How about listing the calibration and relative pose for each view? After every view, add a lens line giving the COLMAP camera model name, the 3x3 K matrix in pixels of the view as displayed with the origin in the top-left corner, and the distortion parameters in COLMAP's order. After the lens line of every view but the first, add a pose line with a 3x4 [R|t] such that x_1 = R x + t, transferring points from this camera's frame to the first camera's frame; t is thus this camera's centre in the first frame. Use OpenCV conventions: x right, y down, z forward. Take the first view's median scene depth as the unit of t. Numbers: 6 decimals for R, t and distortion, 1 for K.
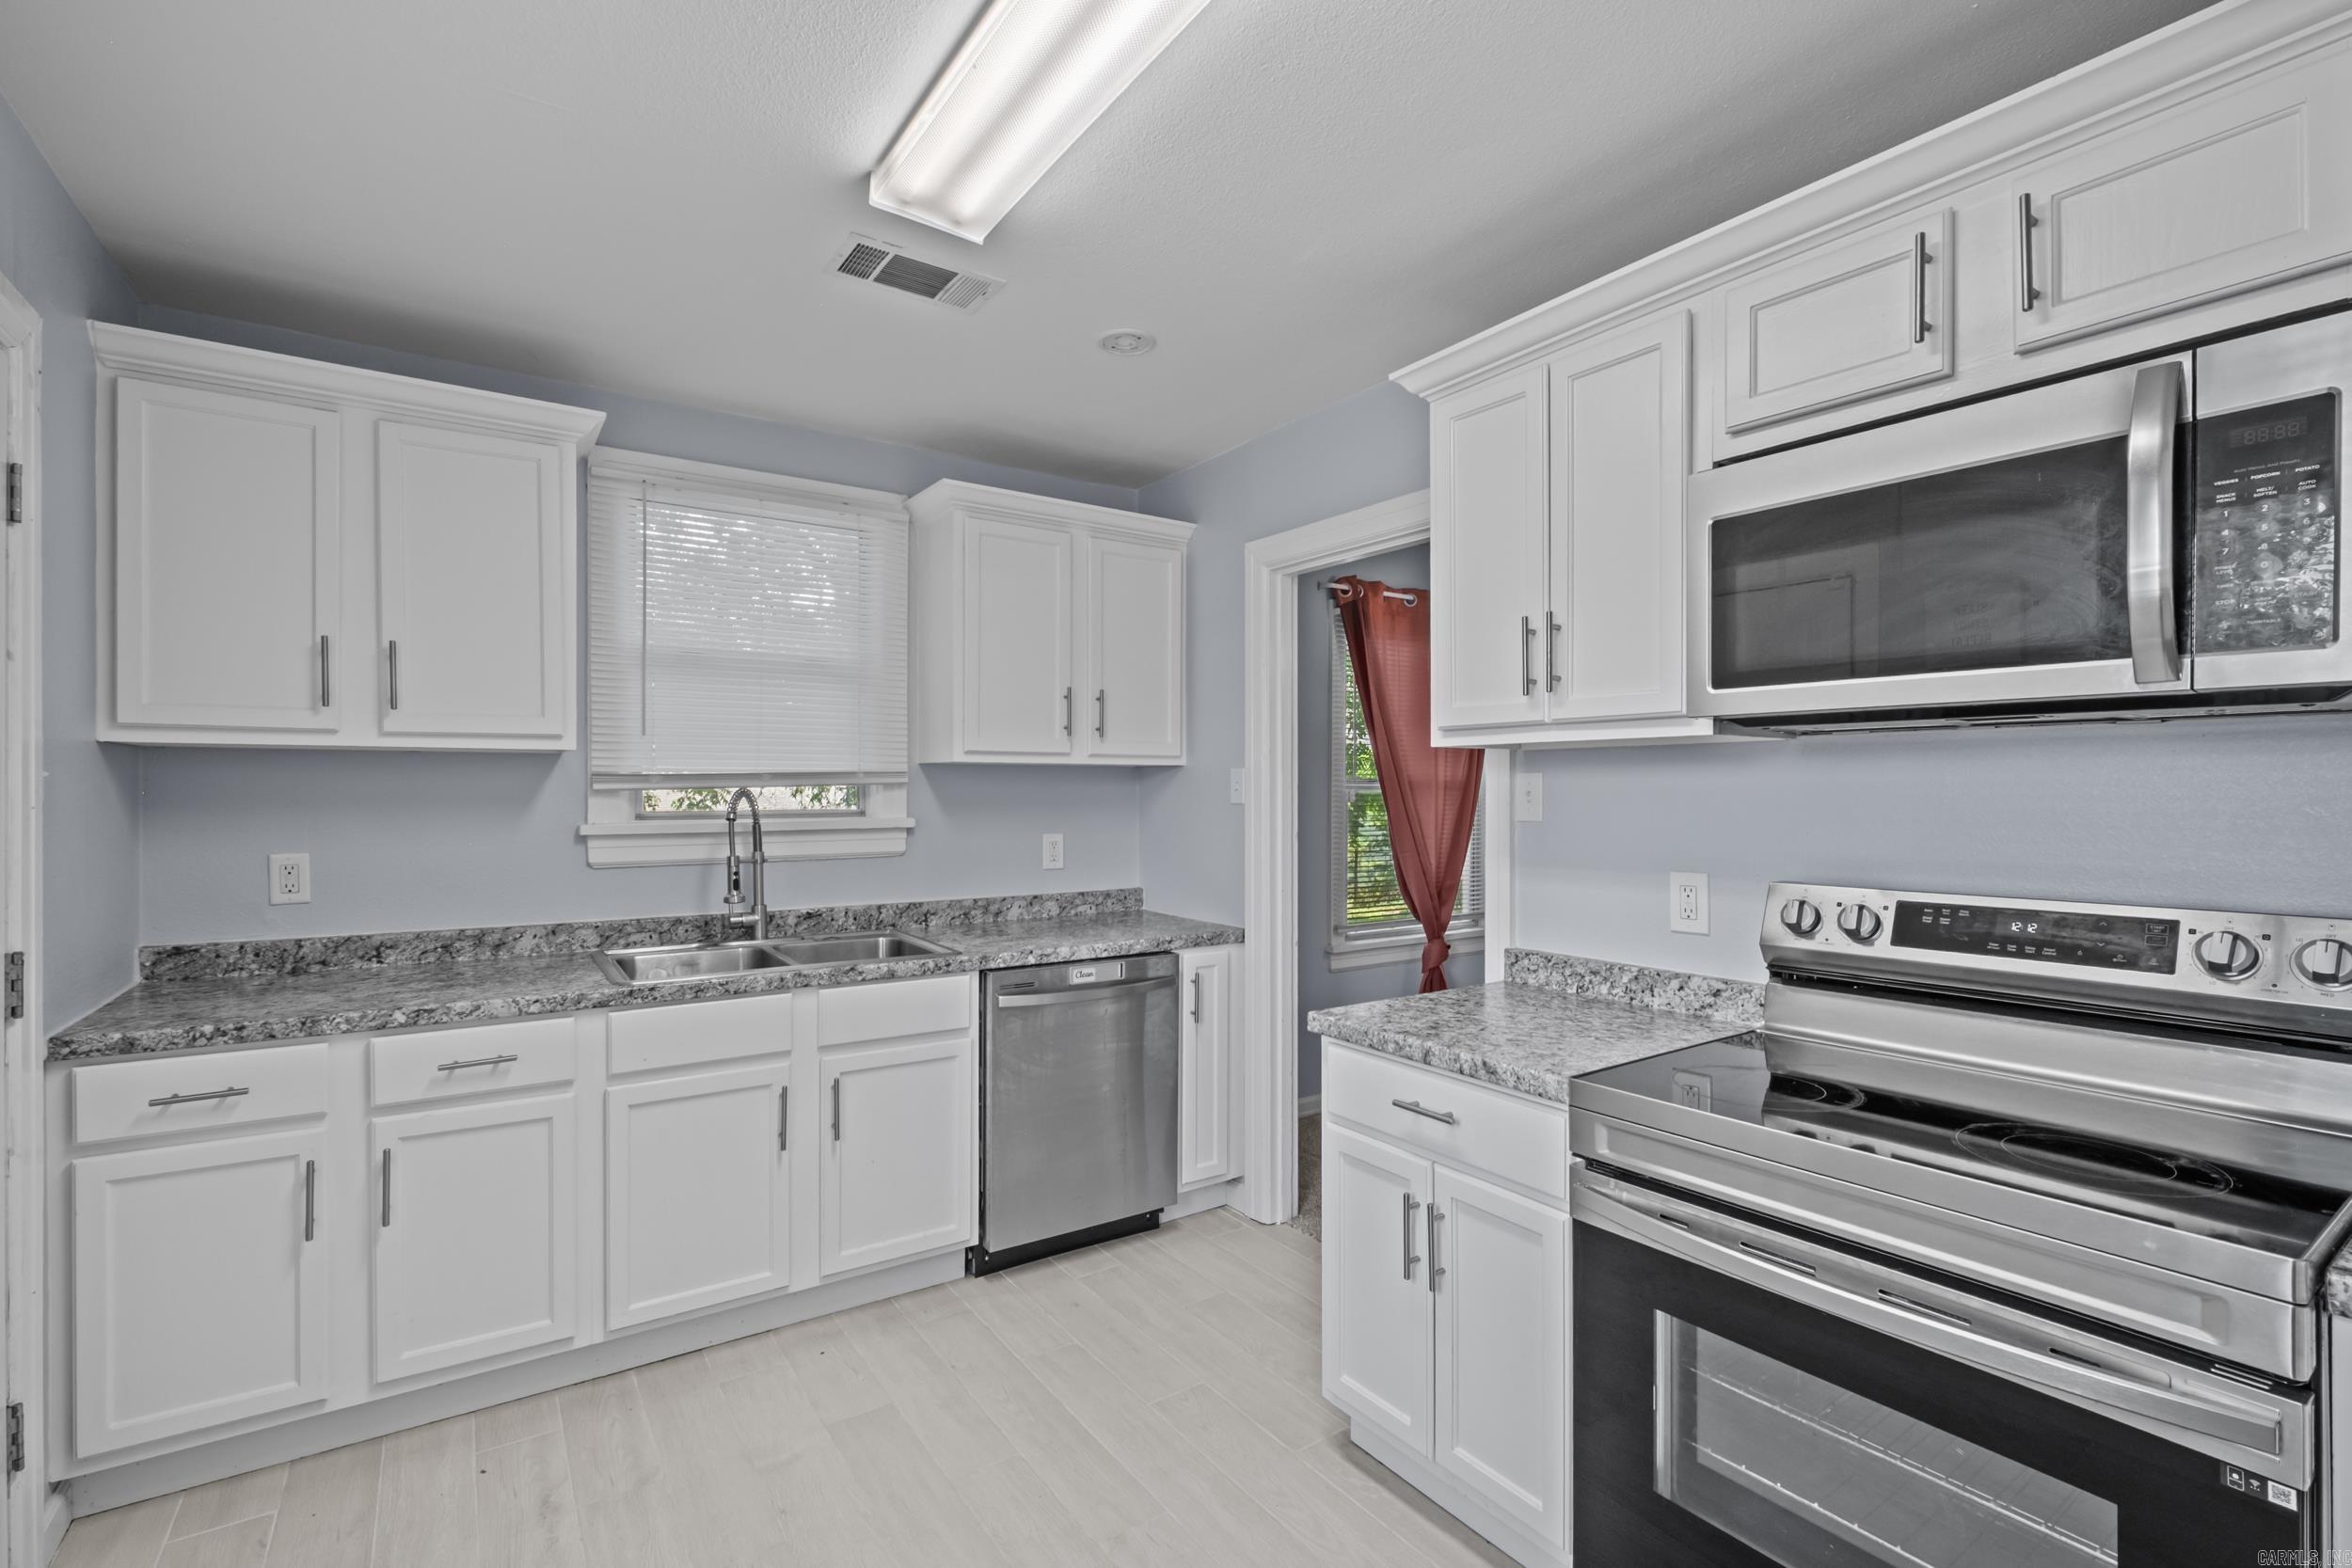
lens RADIAL K [[1025.6, 0, 1181.8], [0, 1025.6, 796.5], [0, 0, 1]] dist [-0.006964, 0.000592]
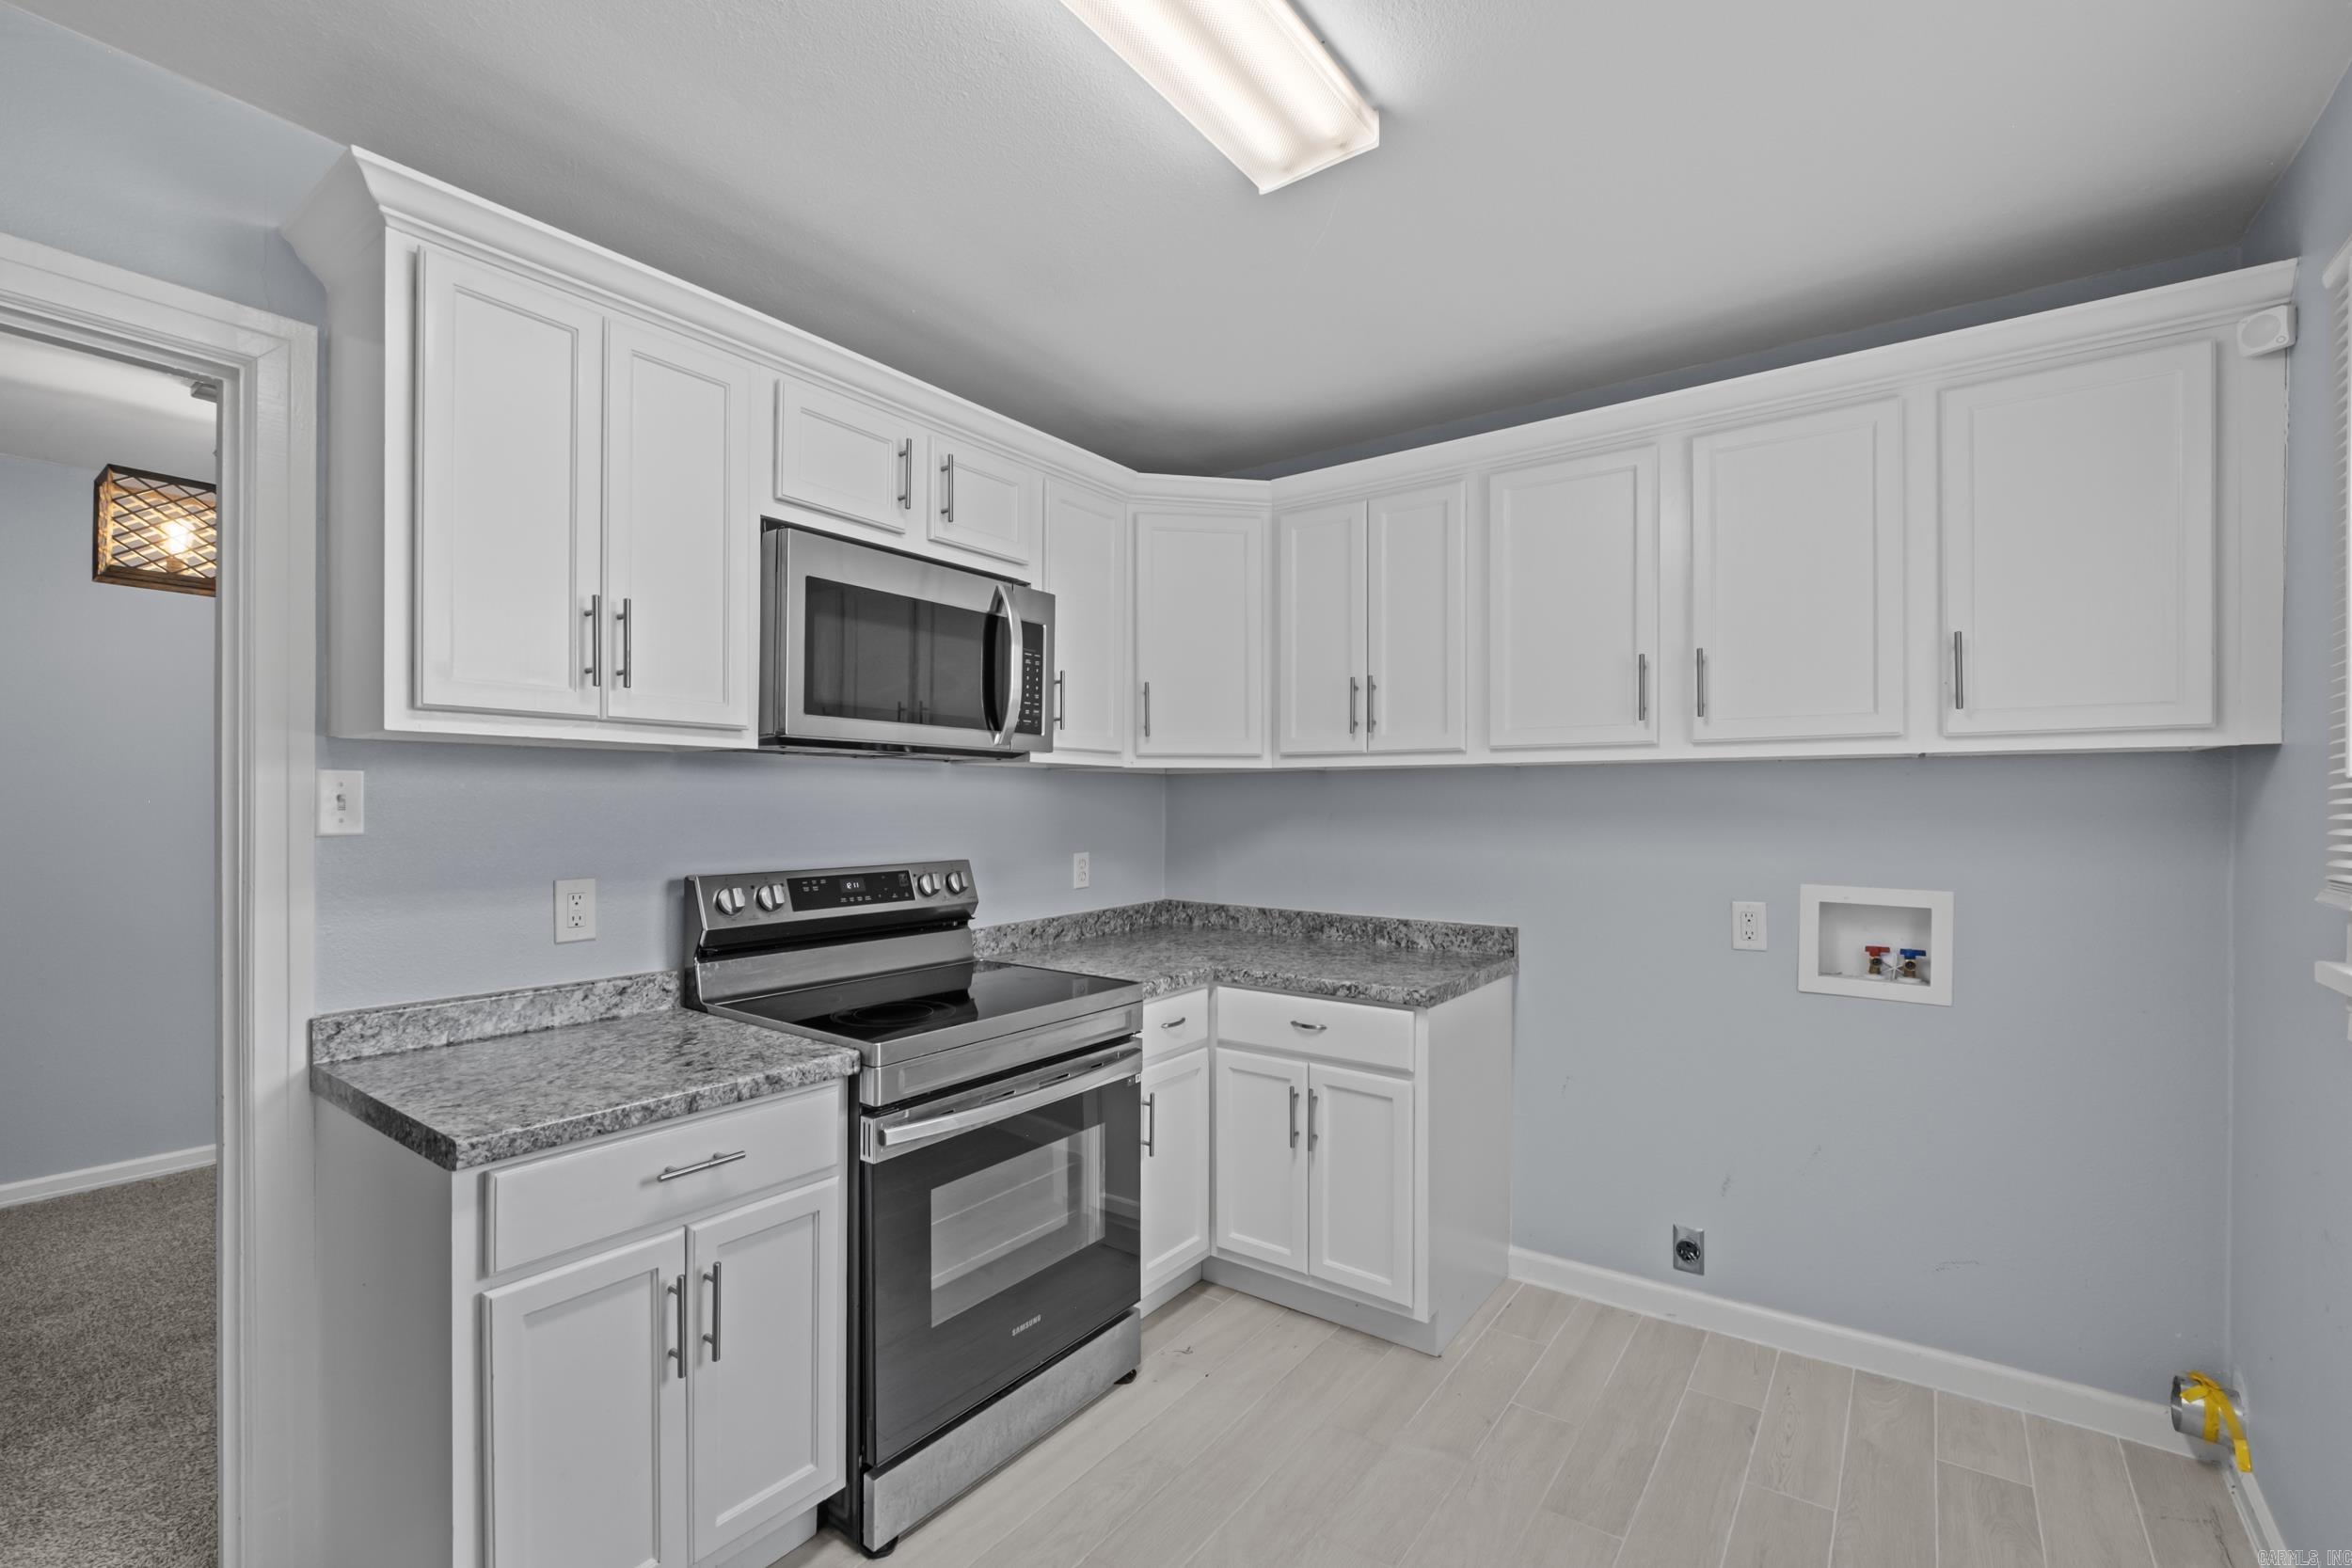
lens RADIAL K [[1025.6, 0, 1173.9], [0, 1025.6, 804.0], [0, 0, 1]] dist [-0.006964, 0.000592]
pose [[-0.324054, -0.006525, 0.946016, -0.507474], [-0.005079, 0.999974, 0.005158, -0.004810], [-0.946025, -0.003134, -0.324079, 0.640379]]
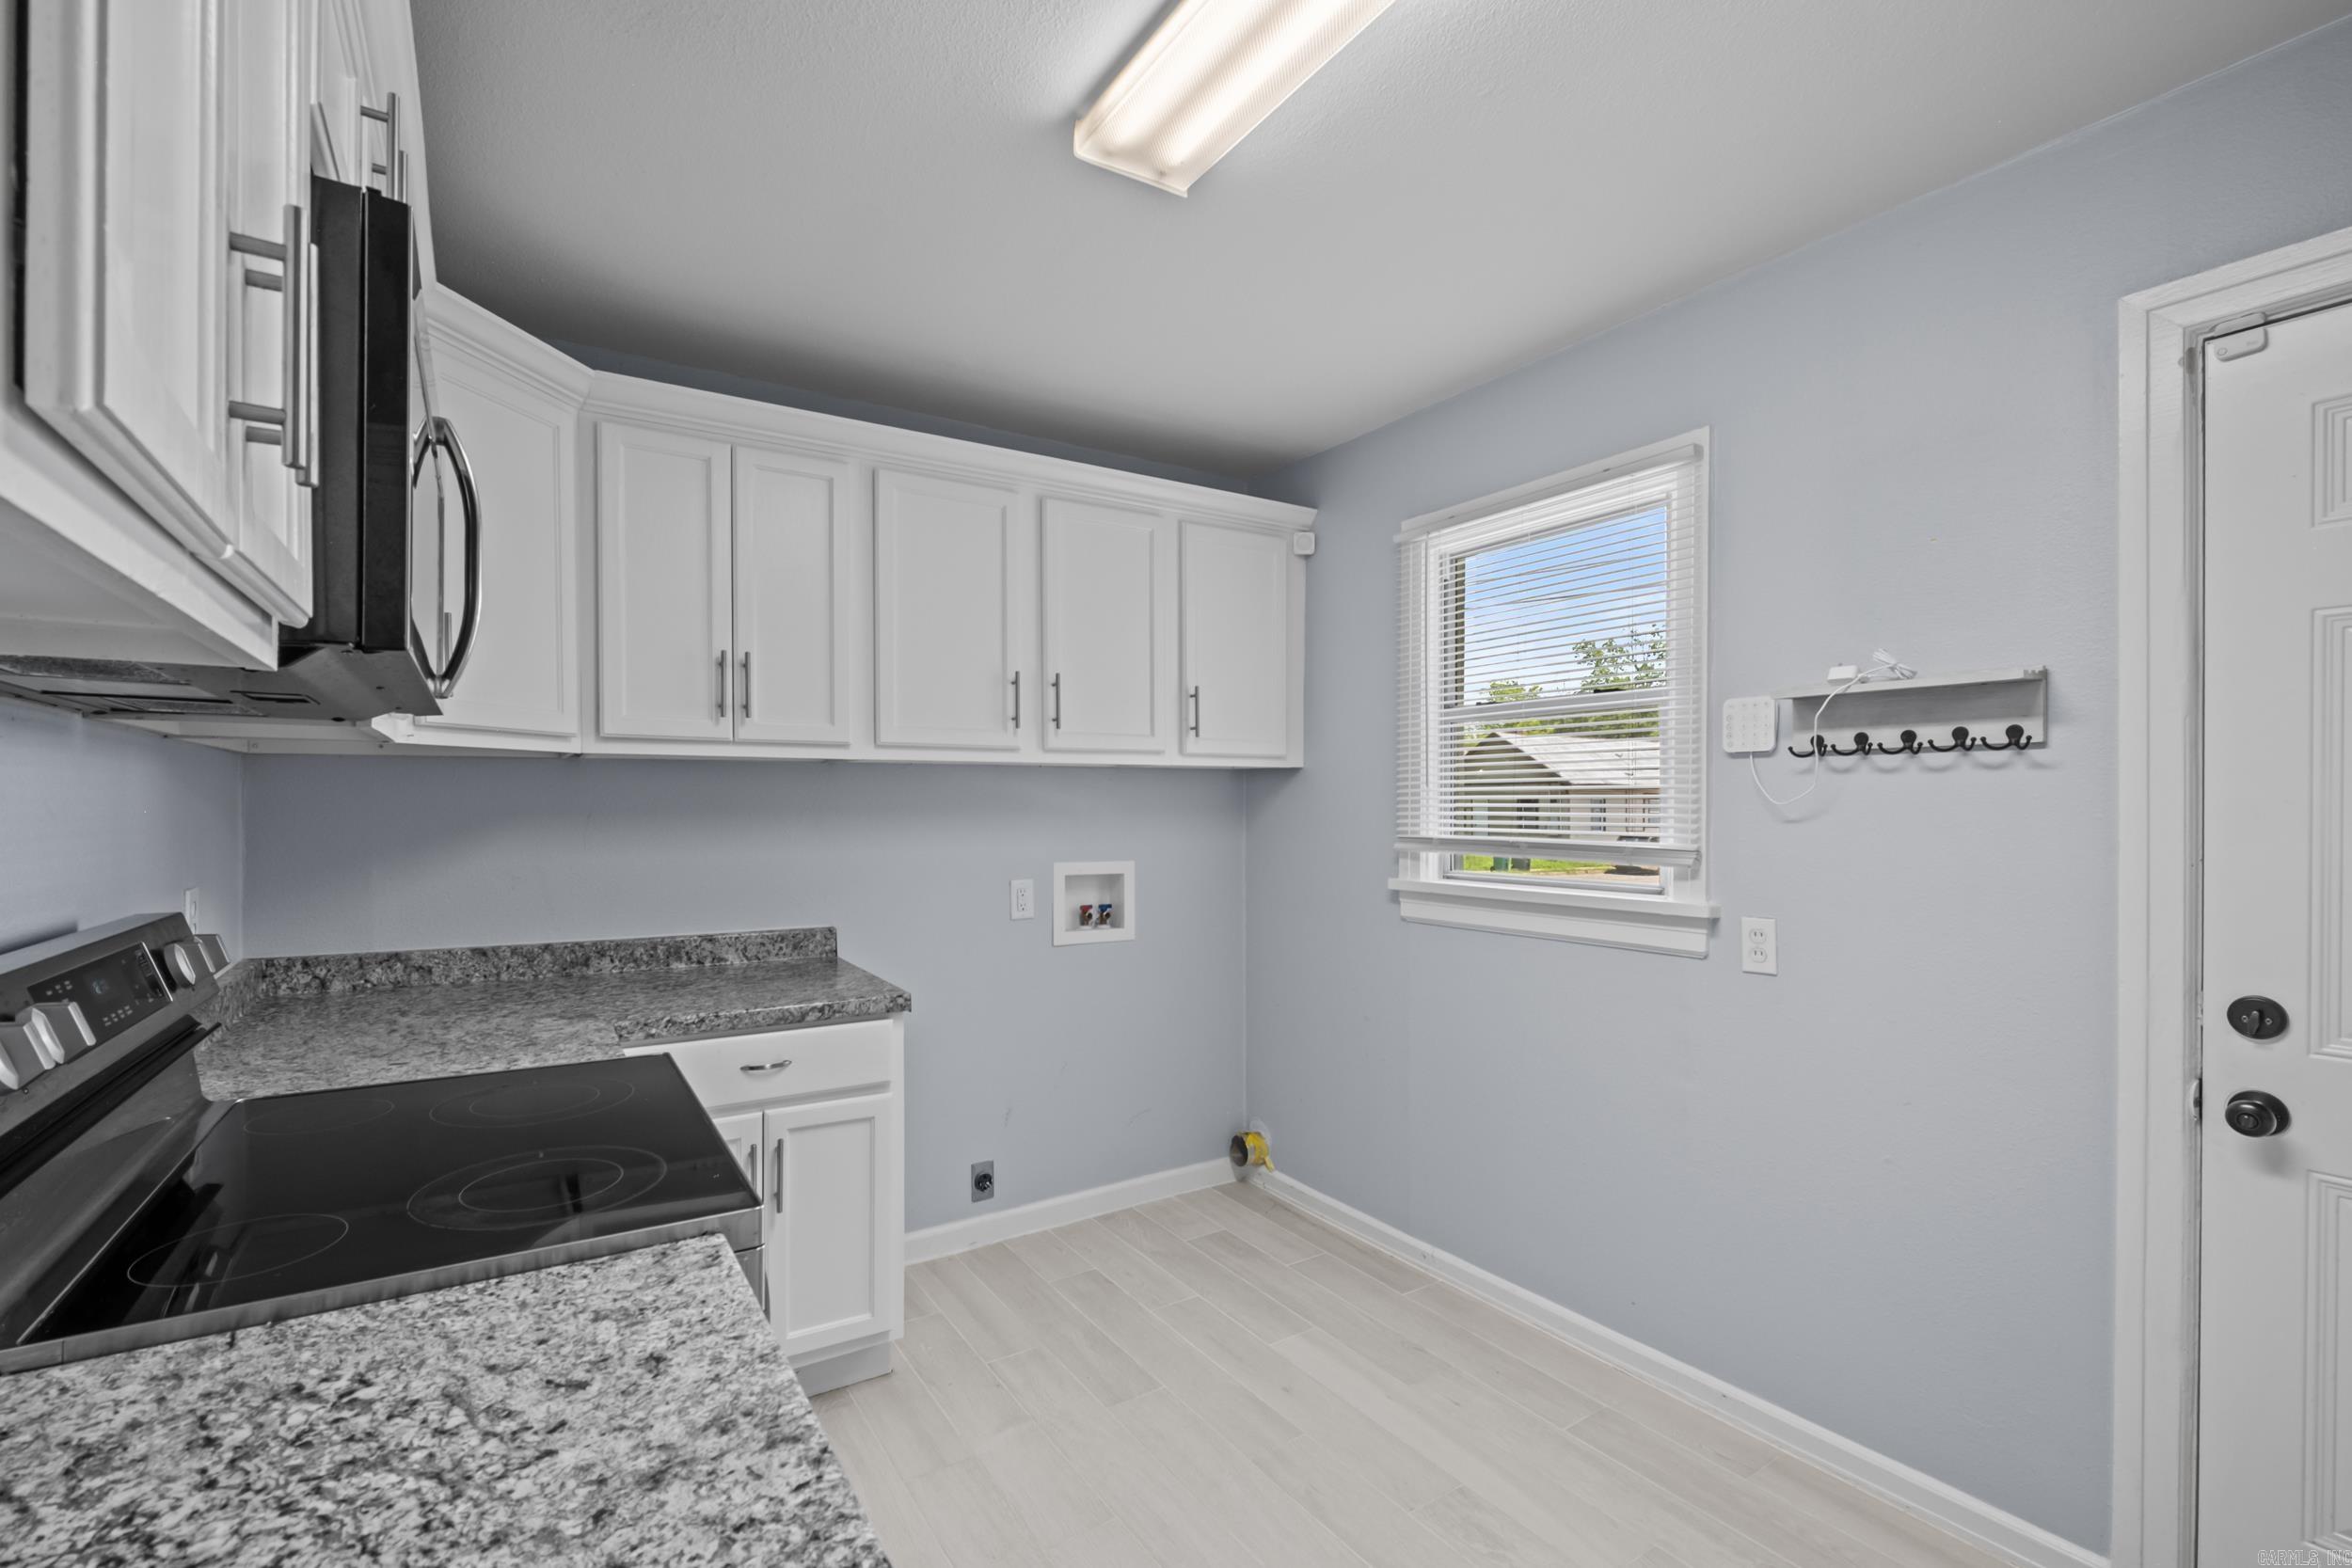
lens RADIAL K [[1025.6, 0, 1160.2], [0, 1025.6, 808.0], [0, 0, 1]] dist [-0.006964, 0.000592]
pose [[-0.999301, -0.006100, 0.036873, 0.051469], [-0.005939, 0.999972, 0.004477, 0.000128], [-0.036899, 0.004255, -0.999310, 1.016903]]
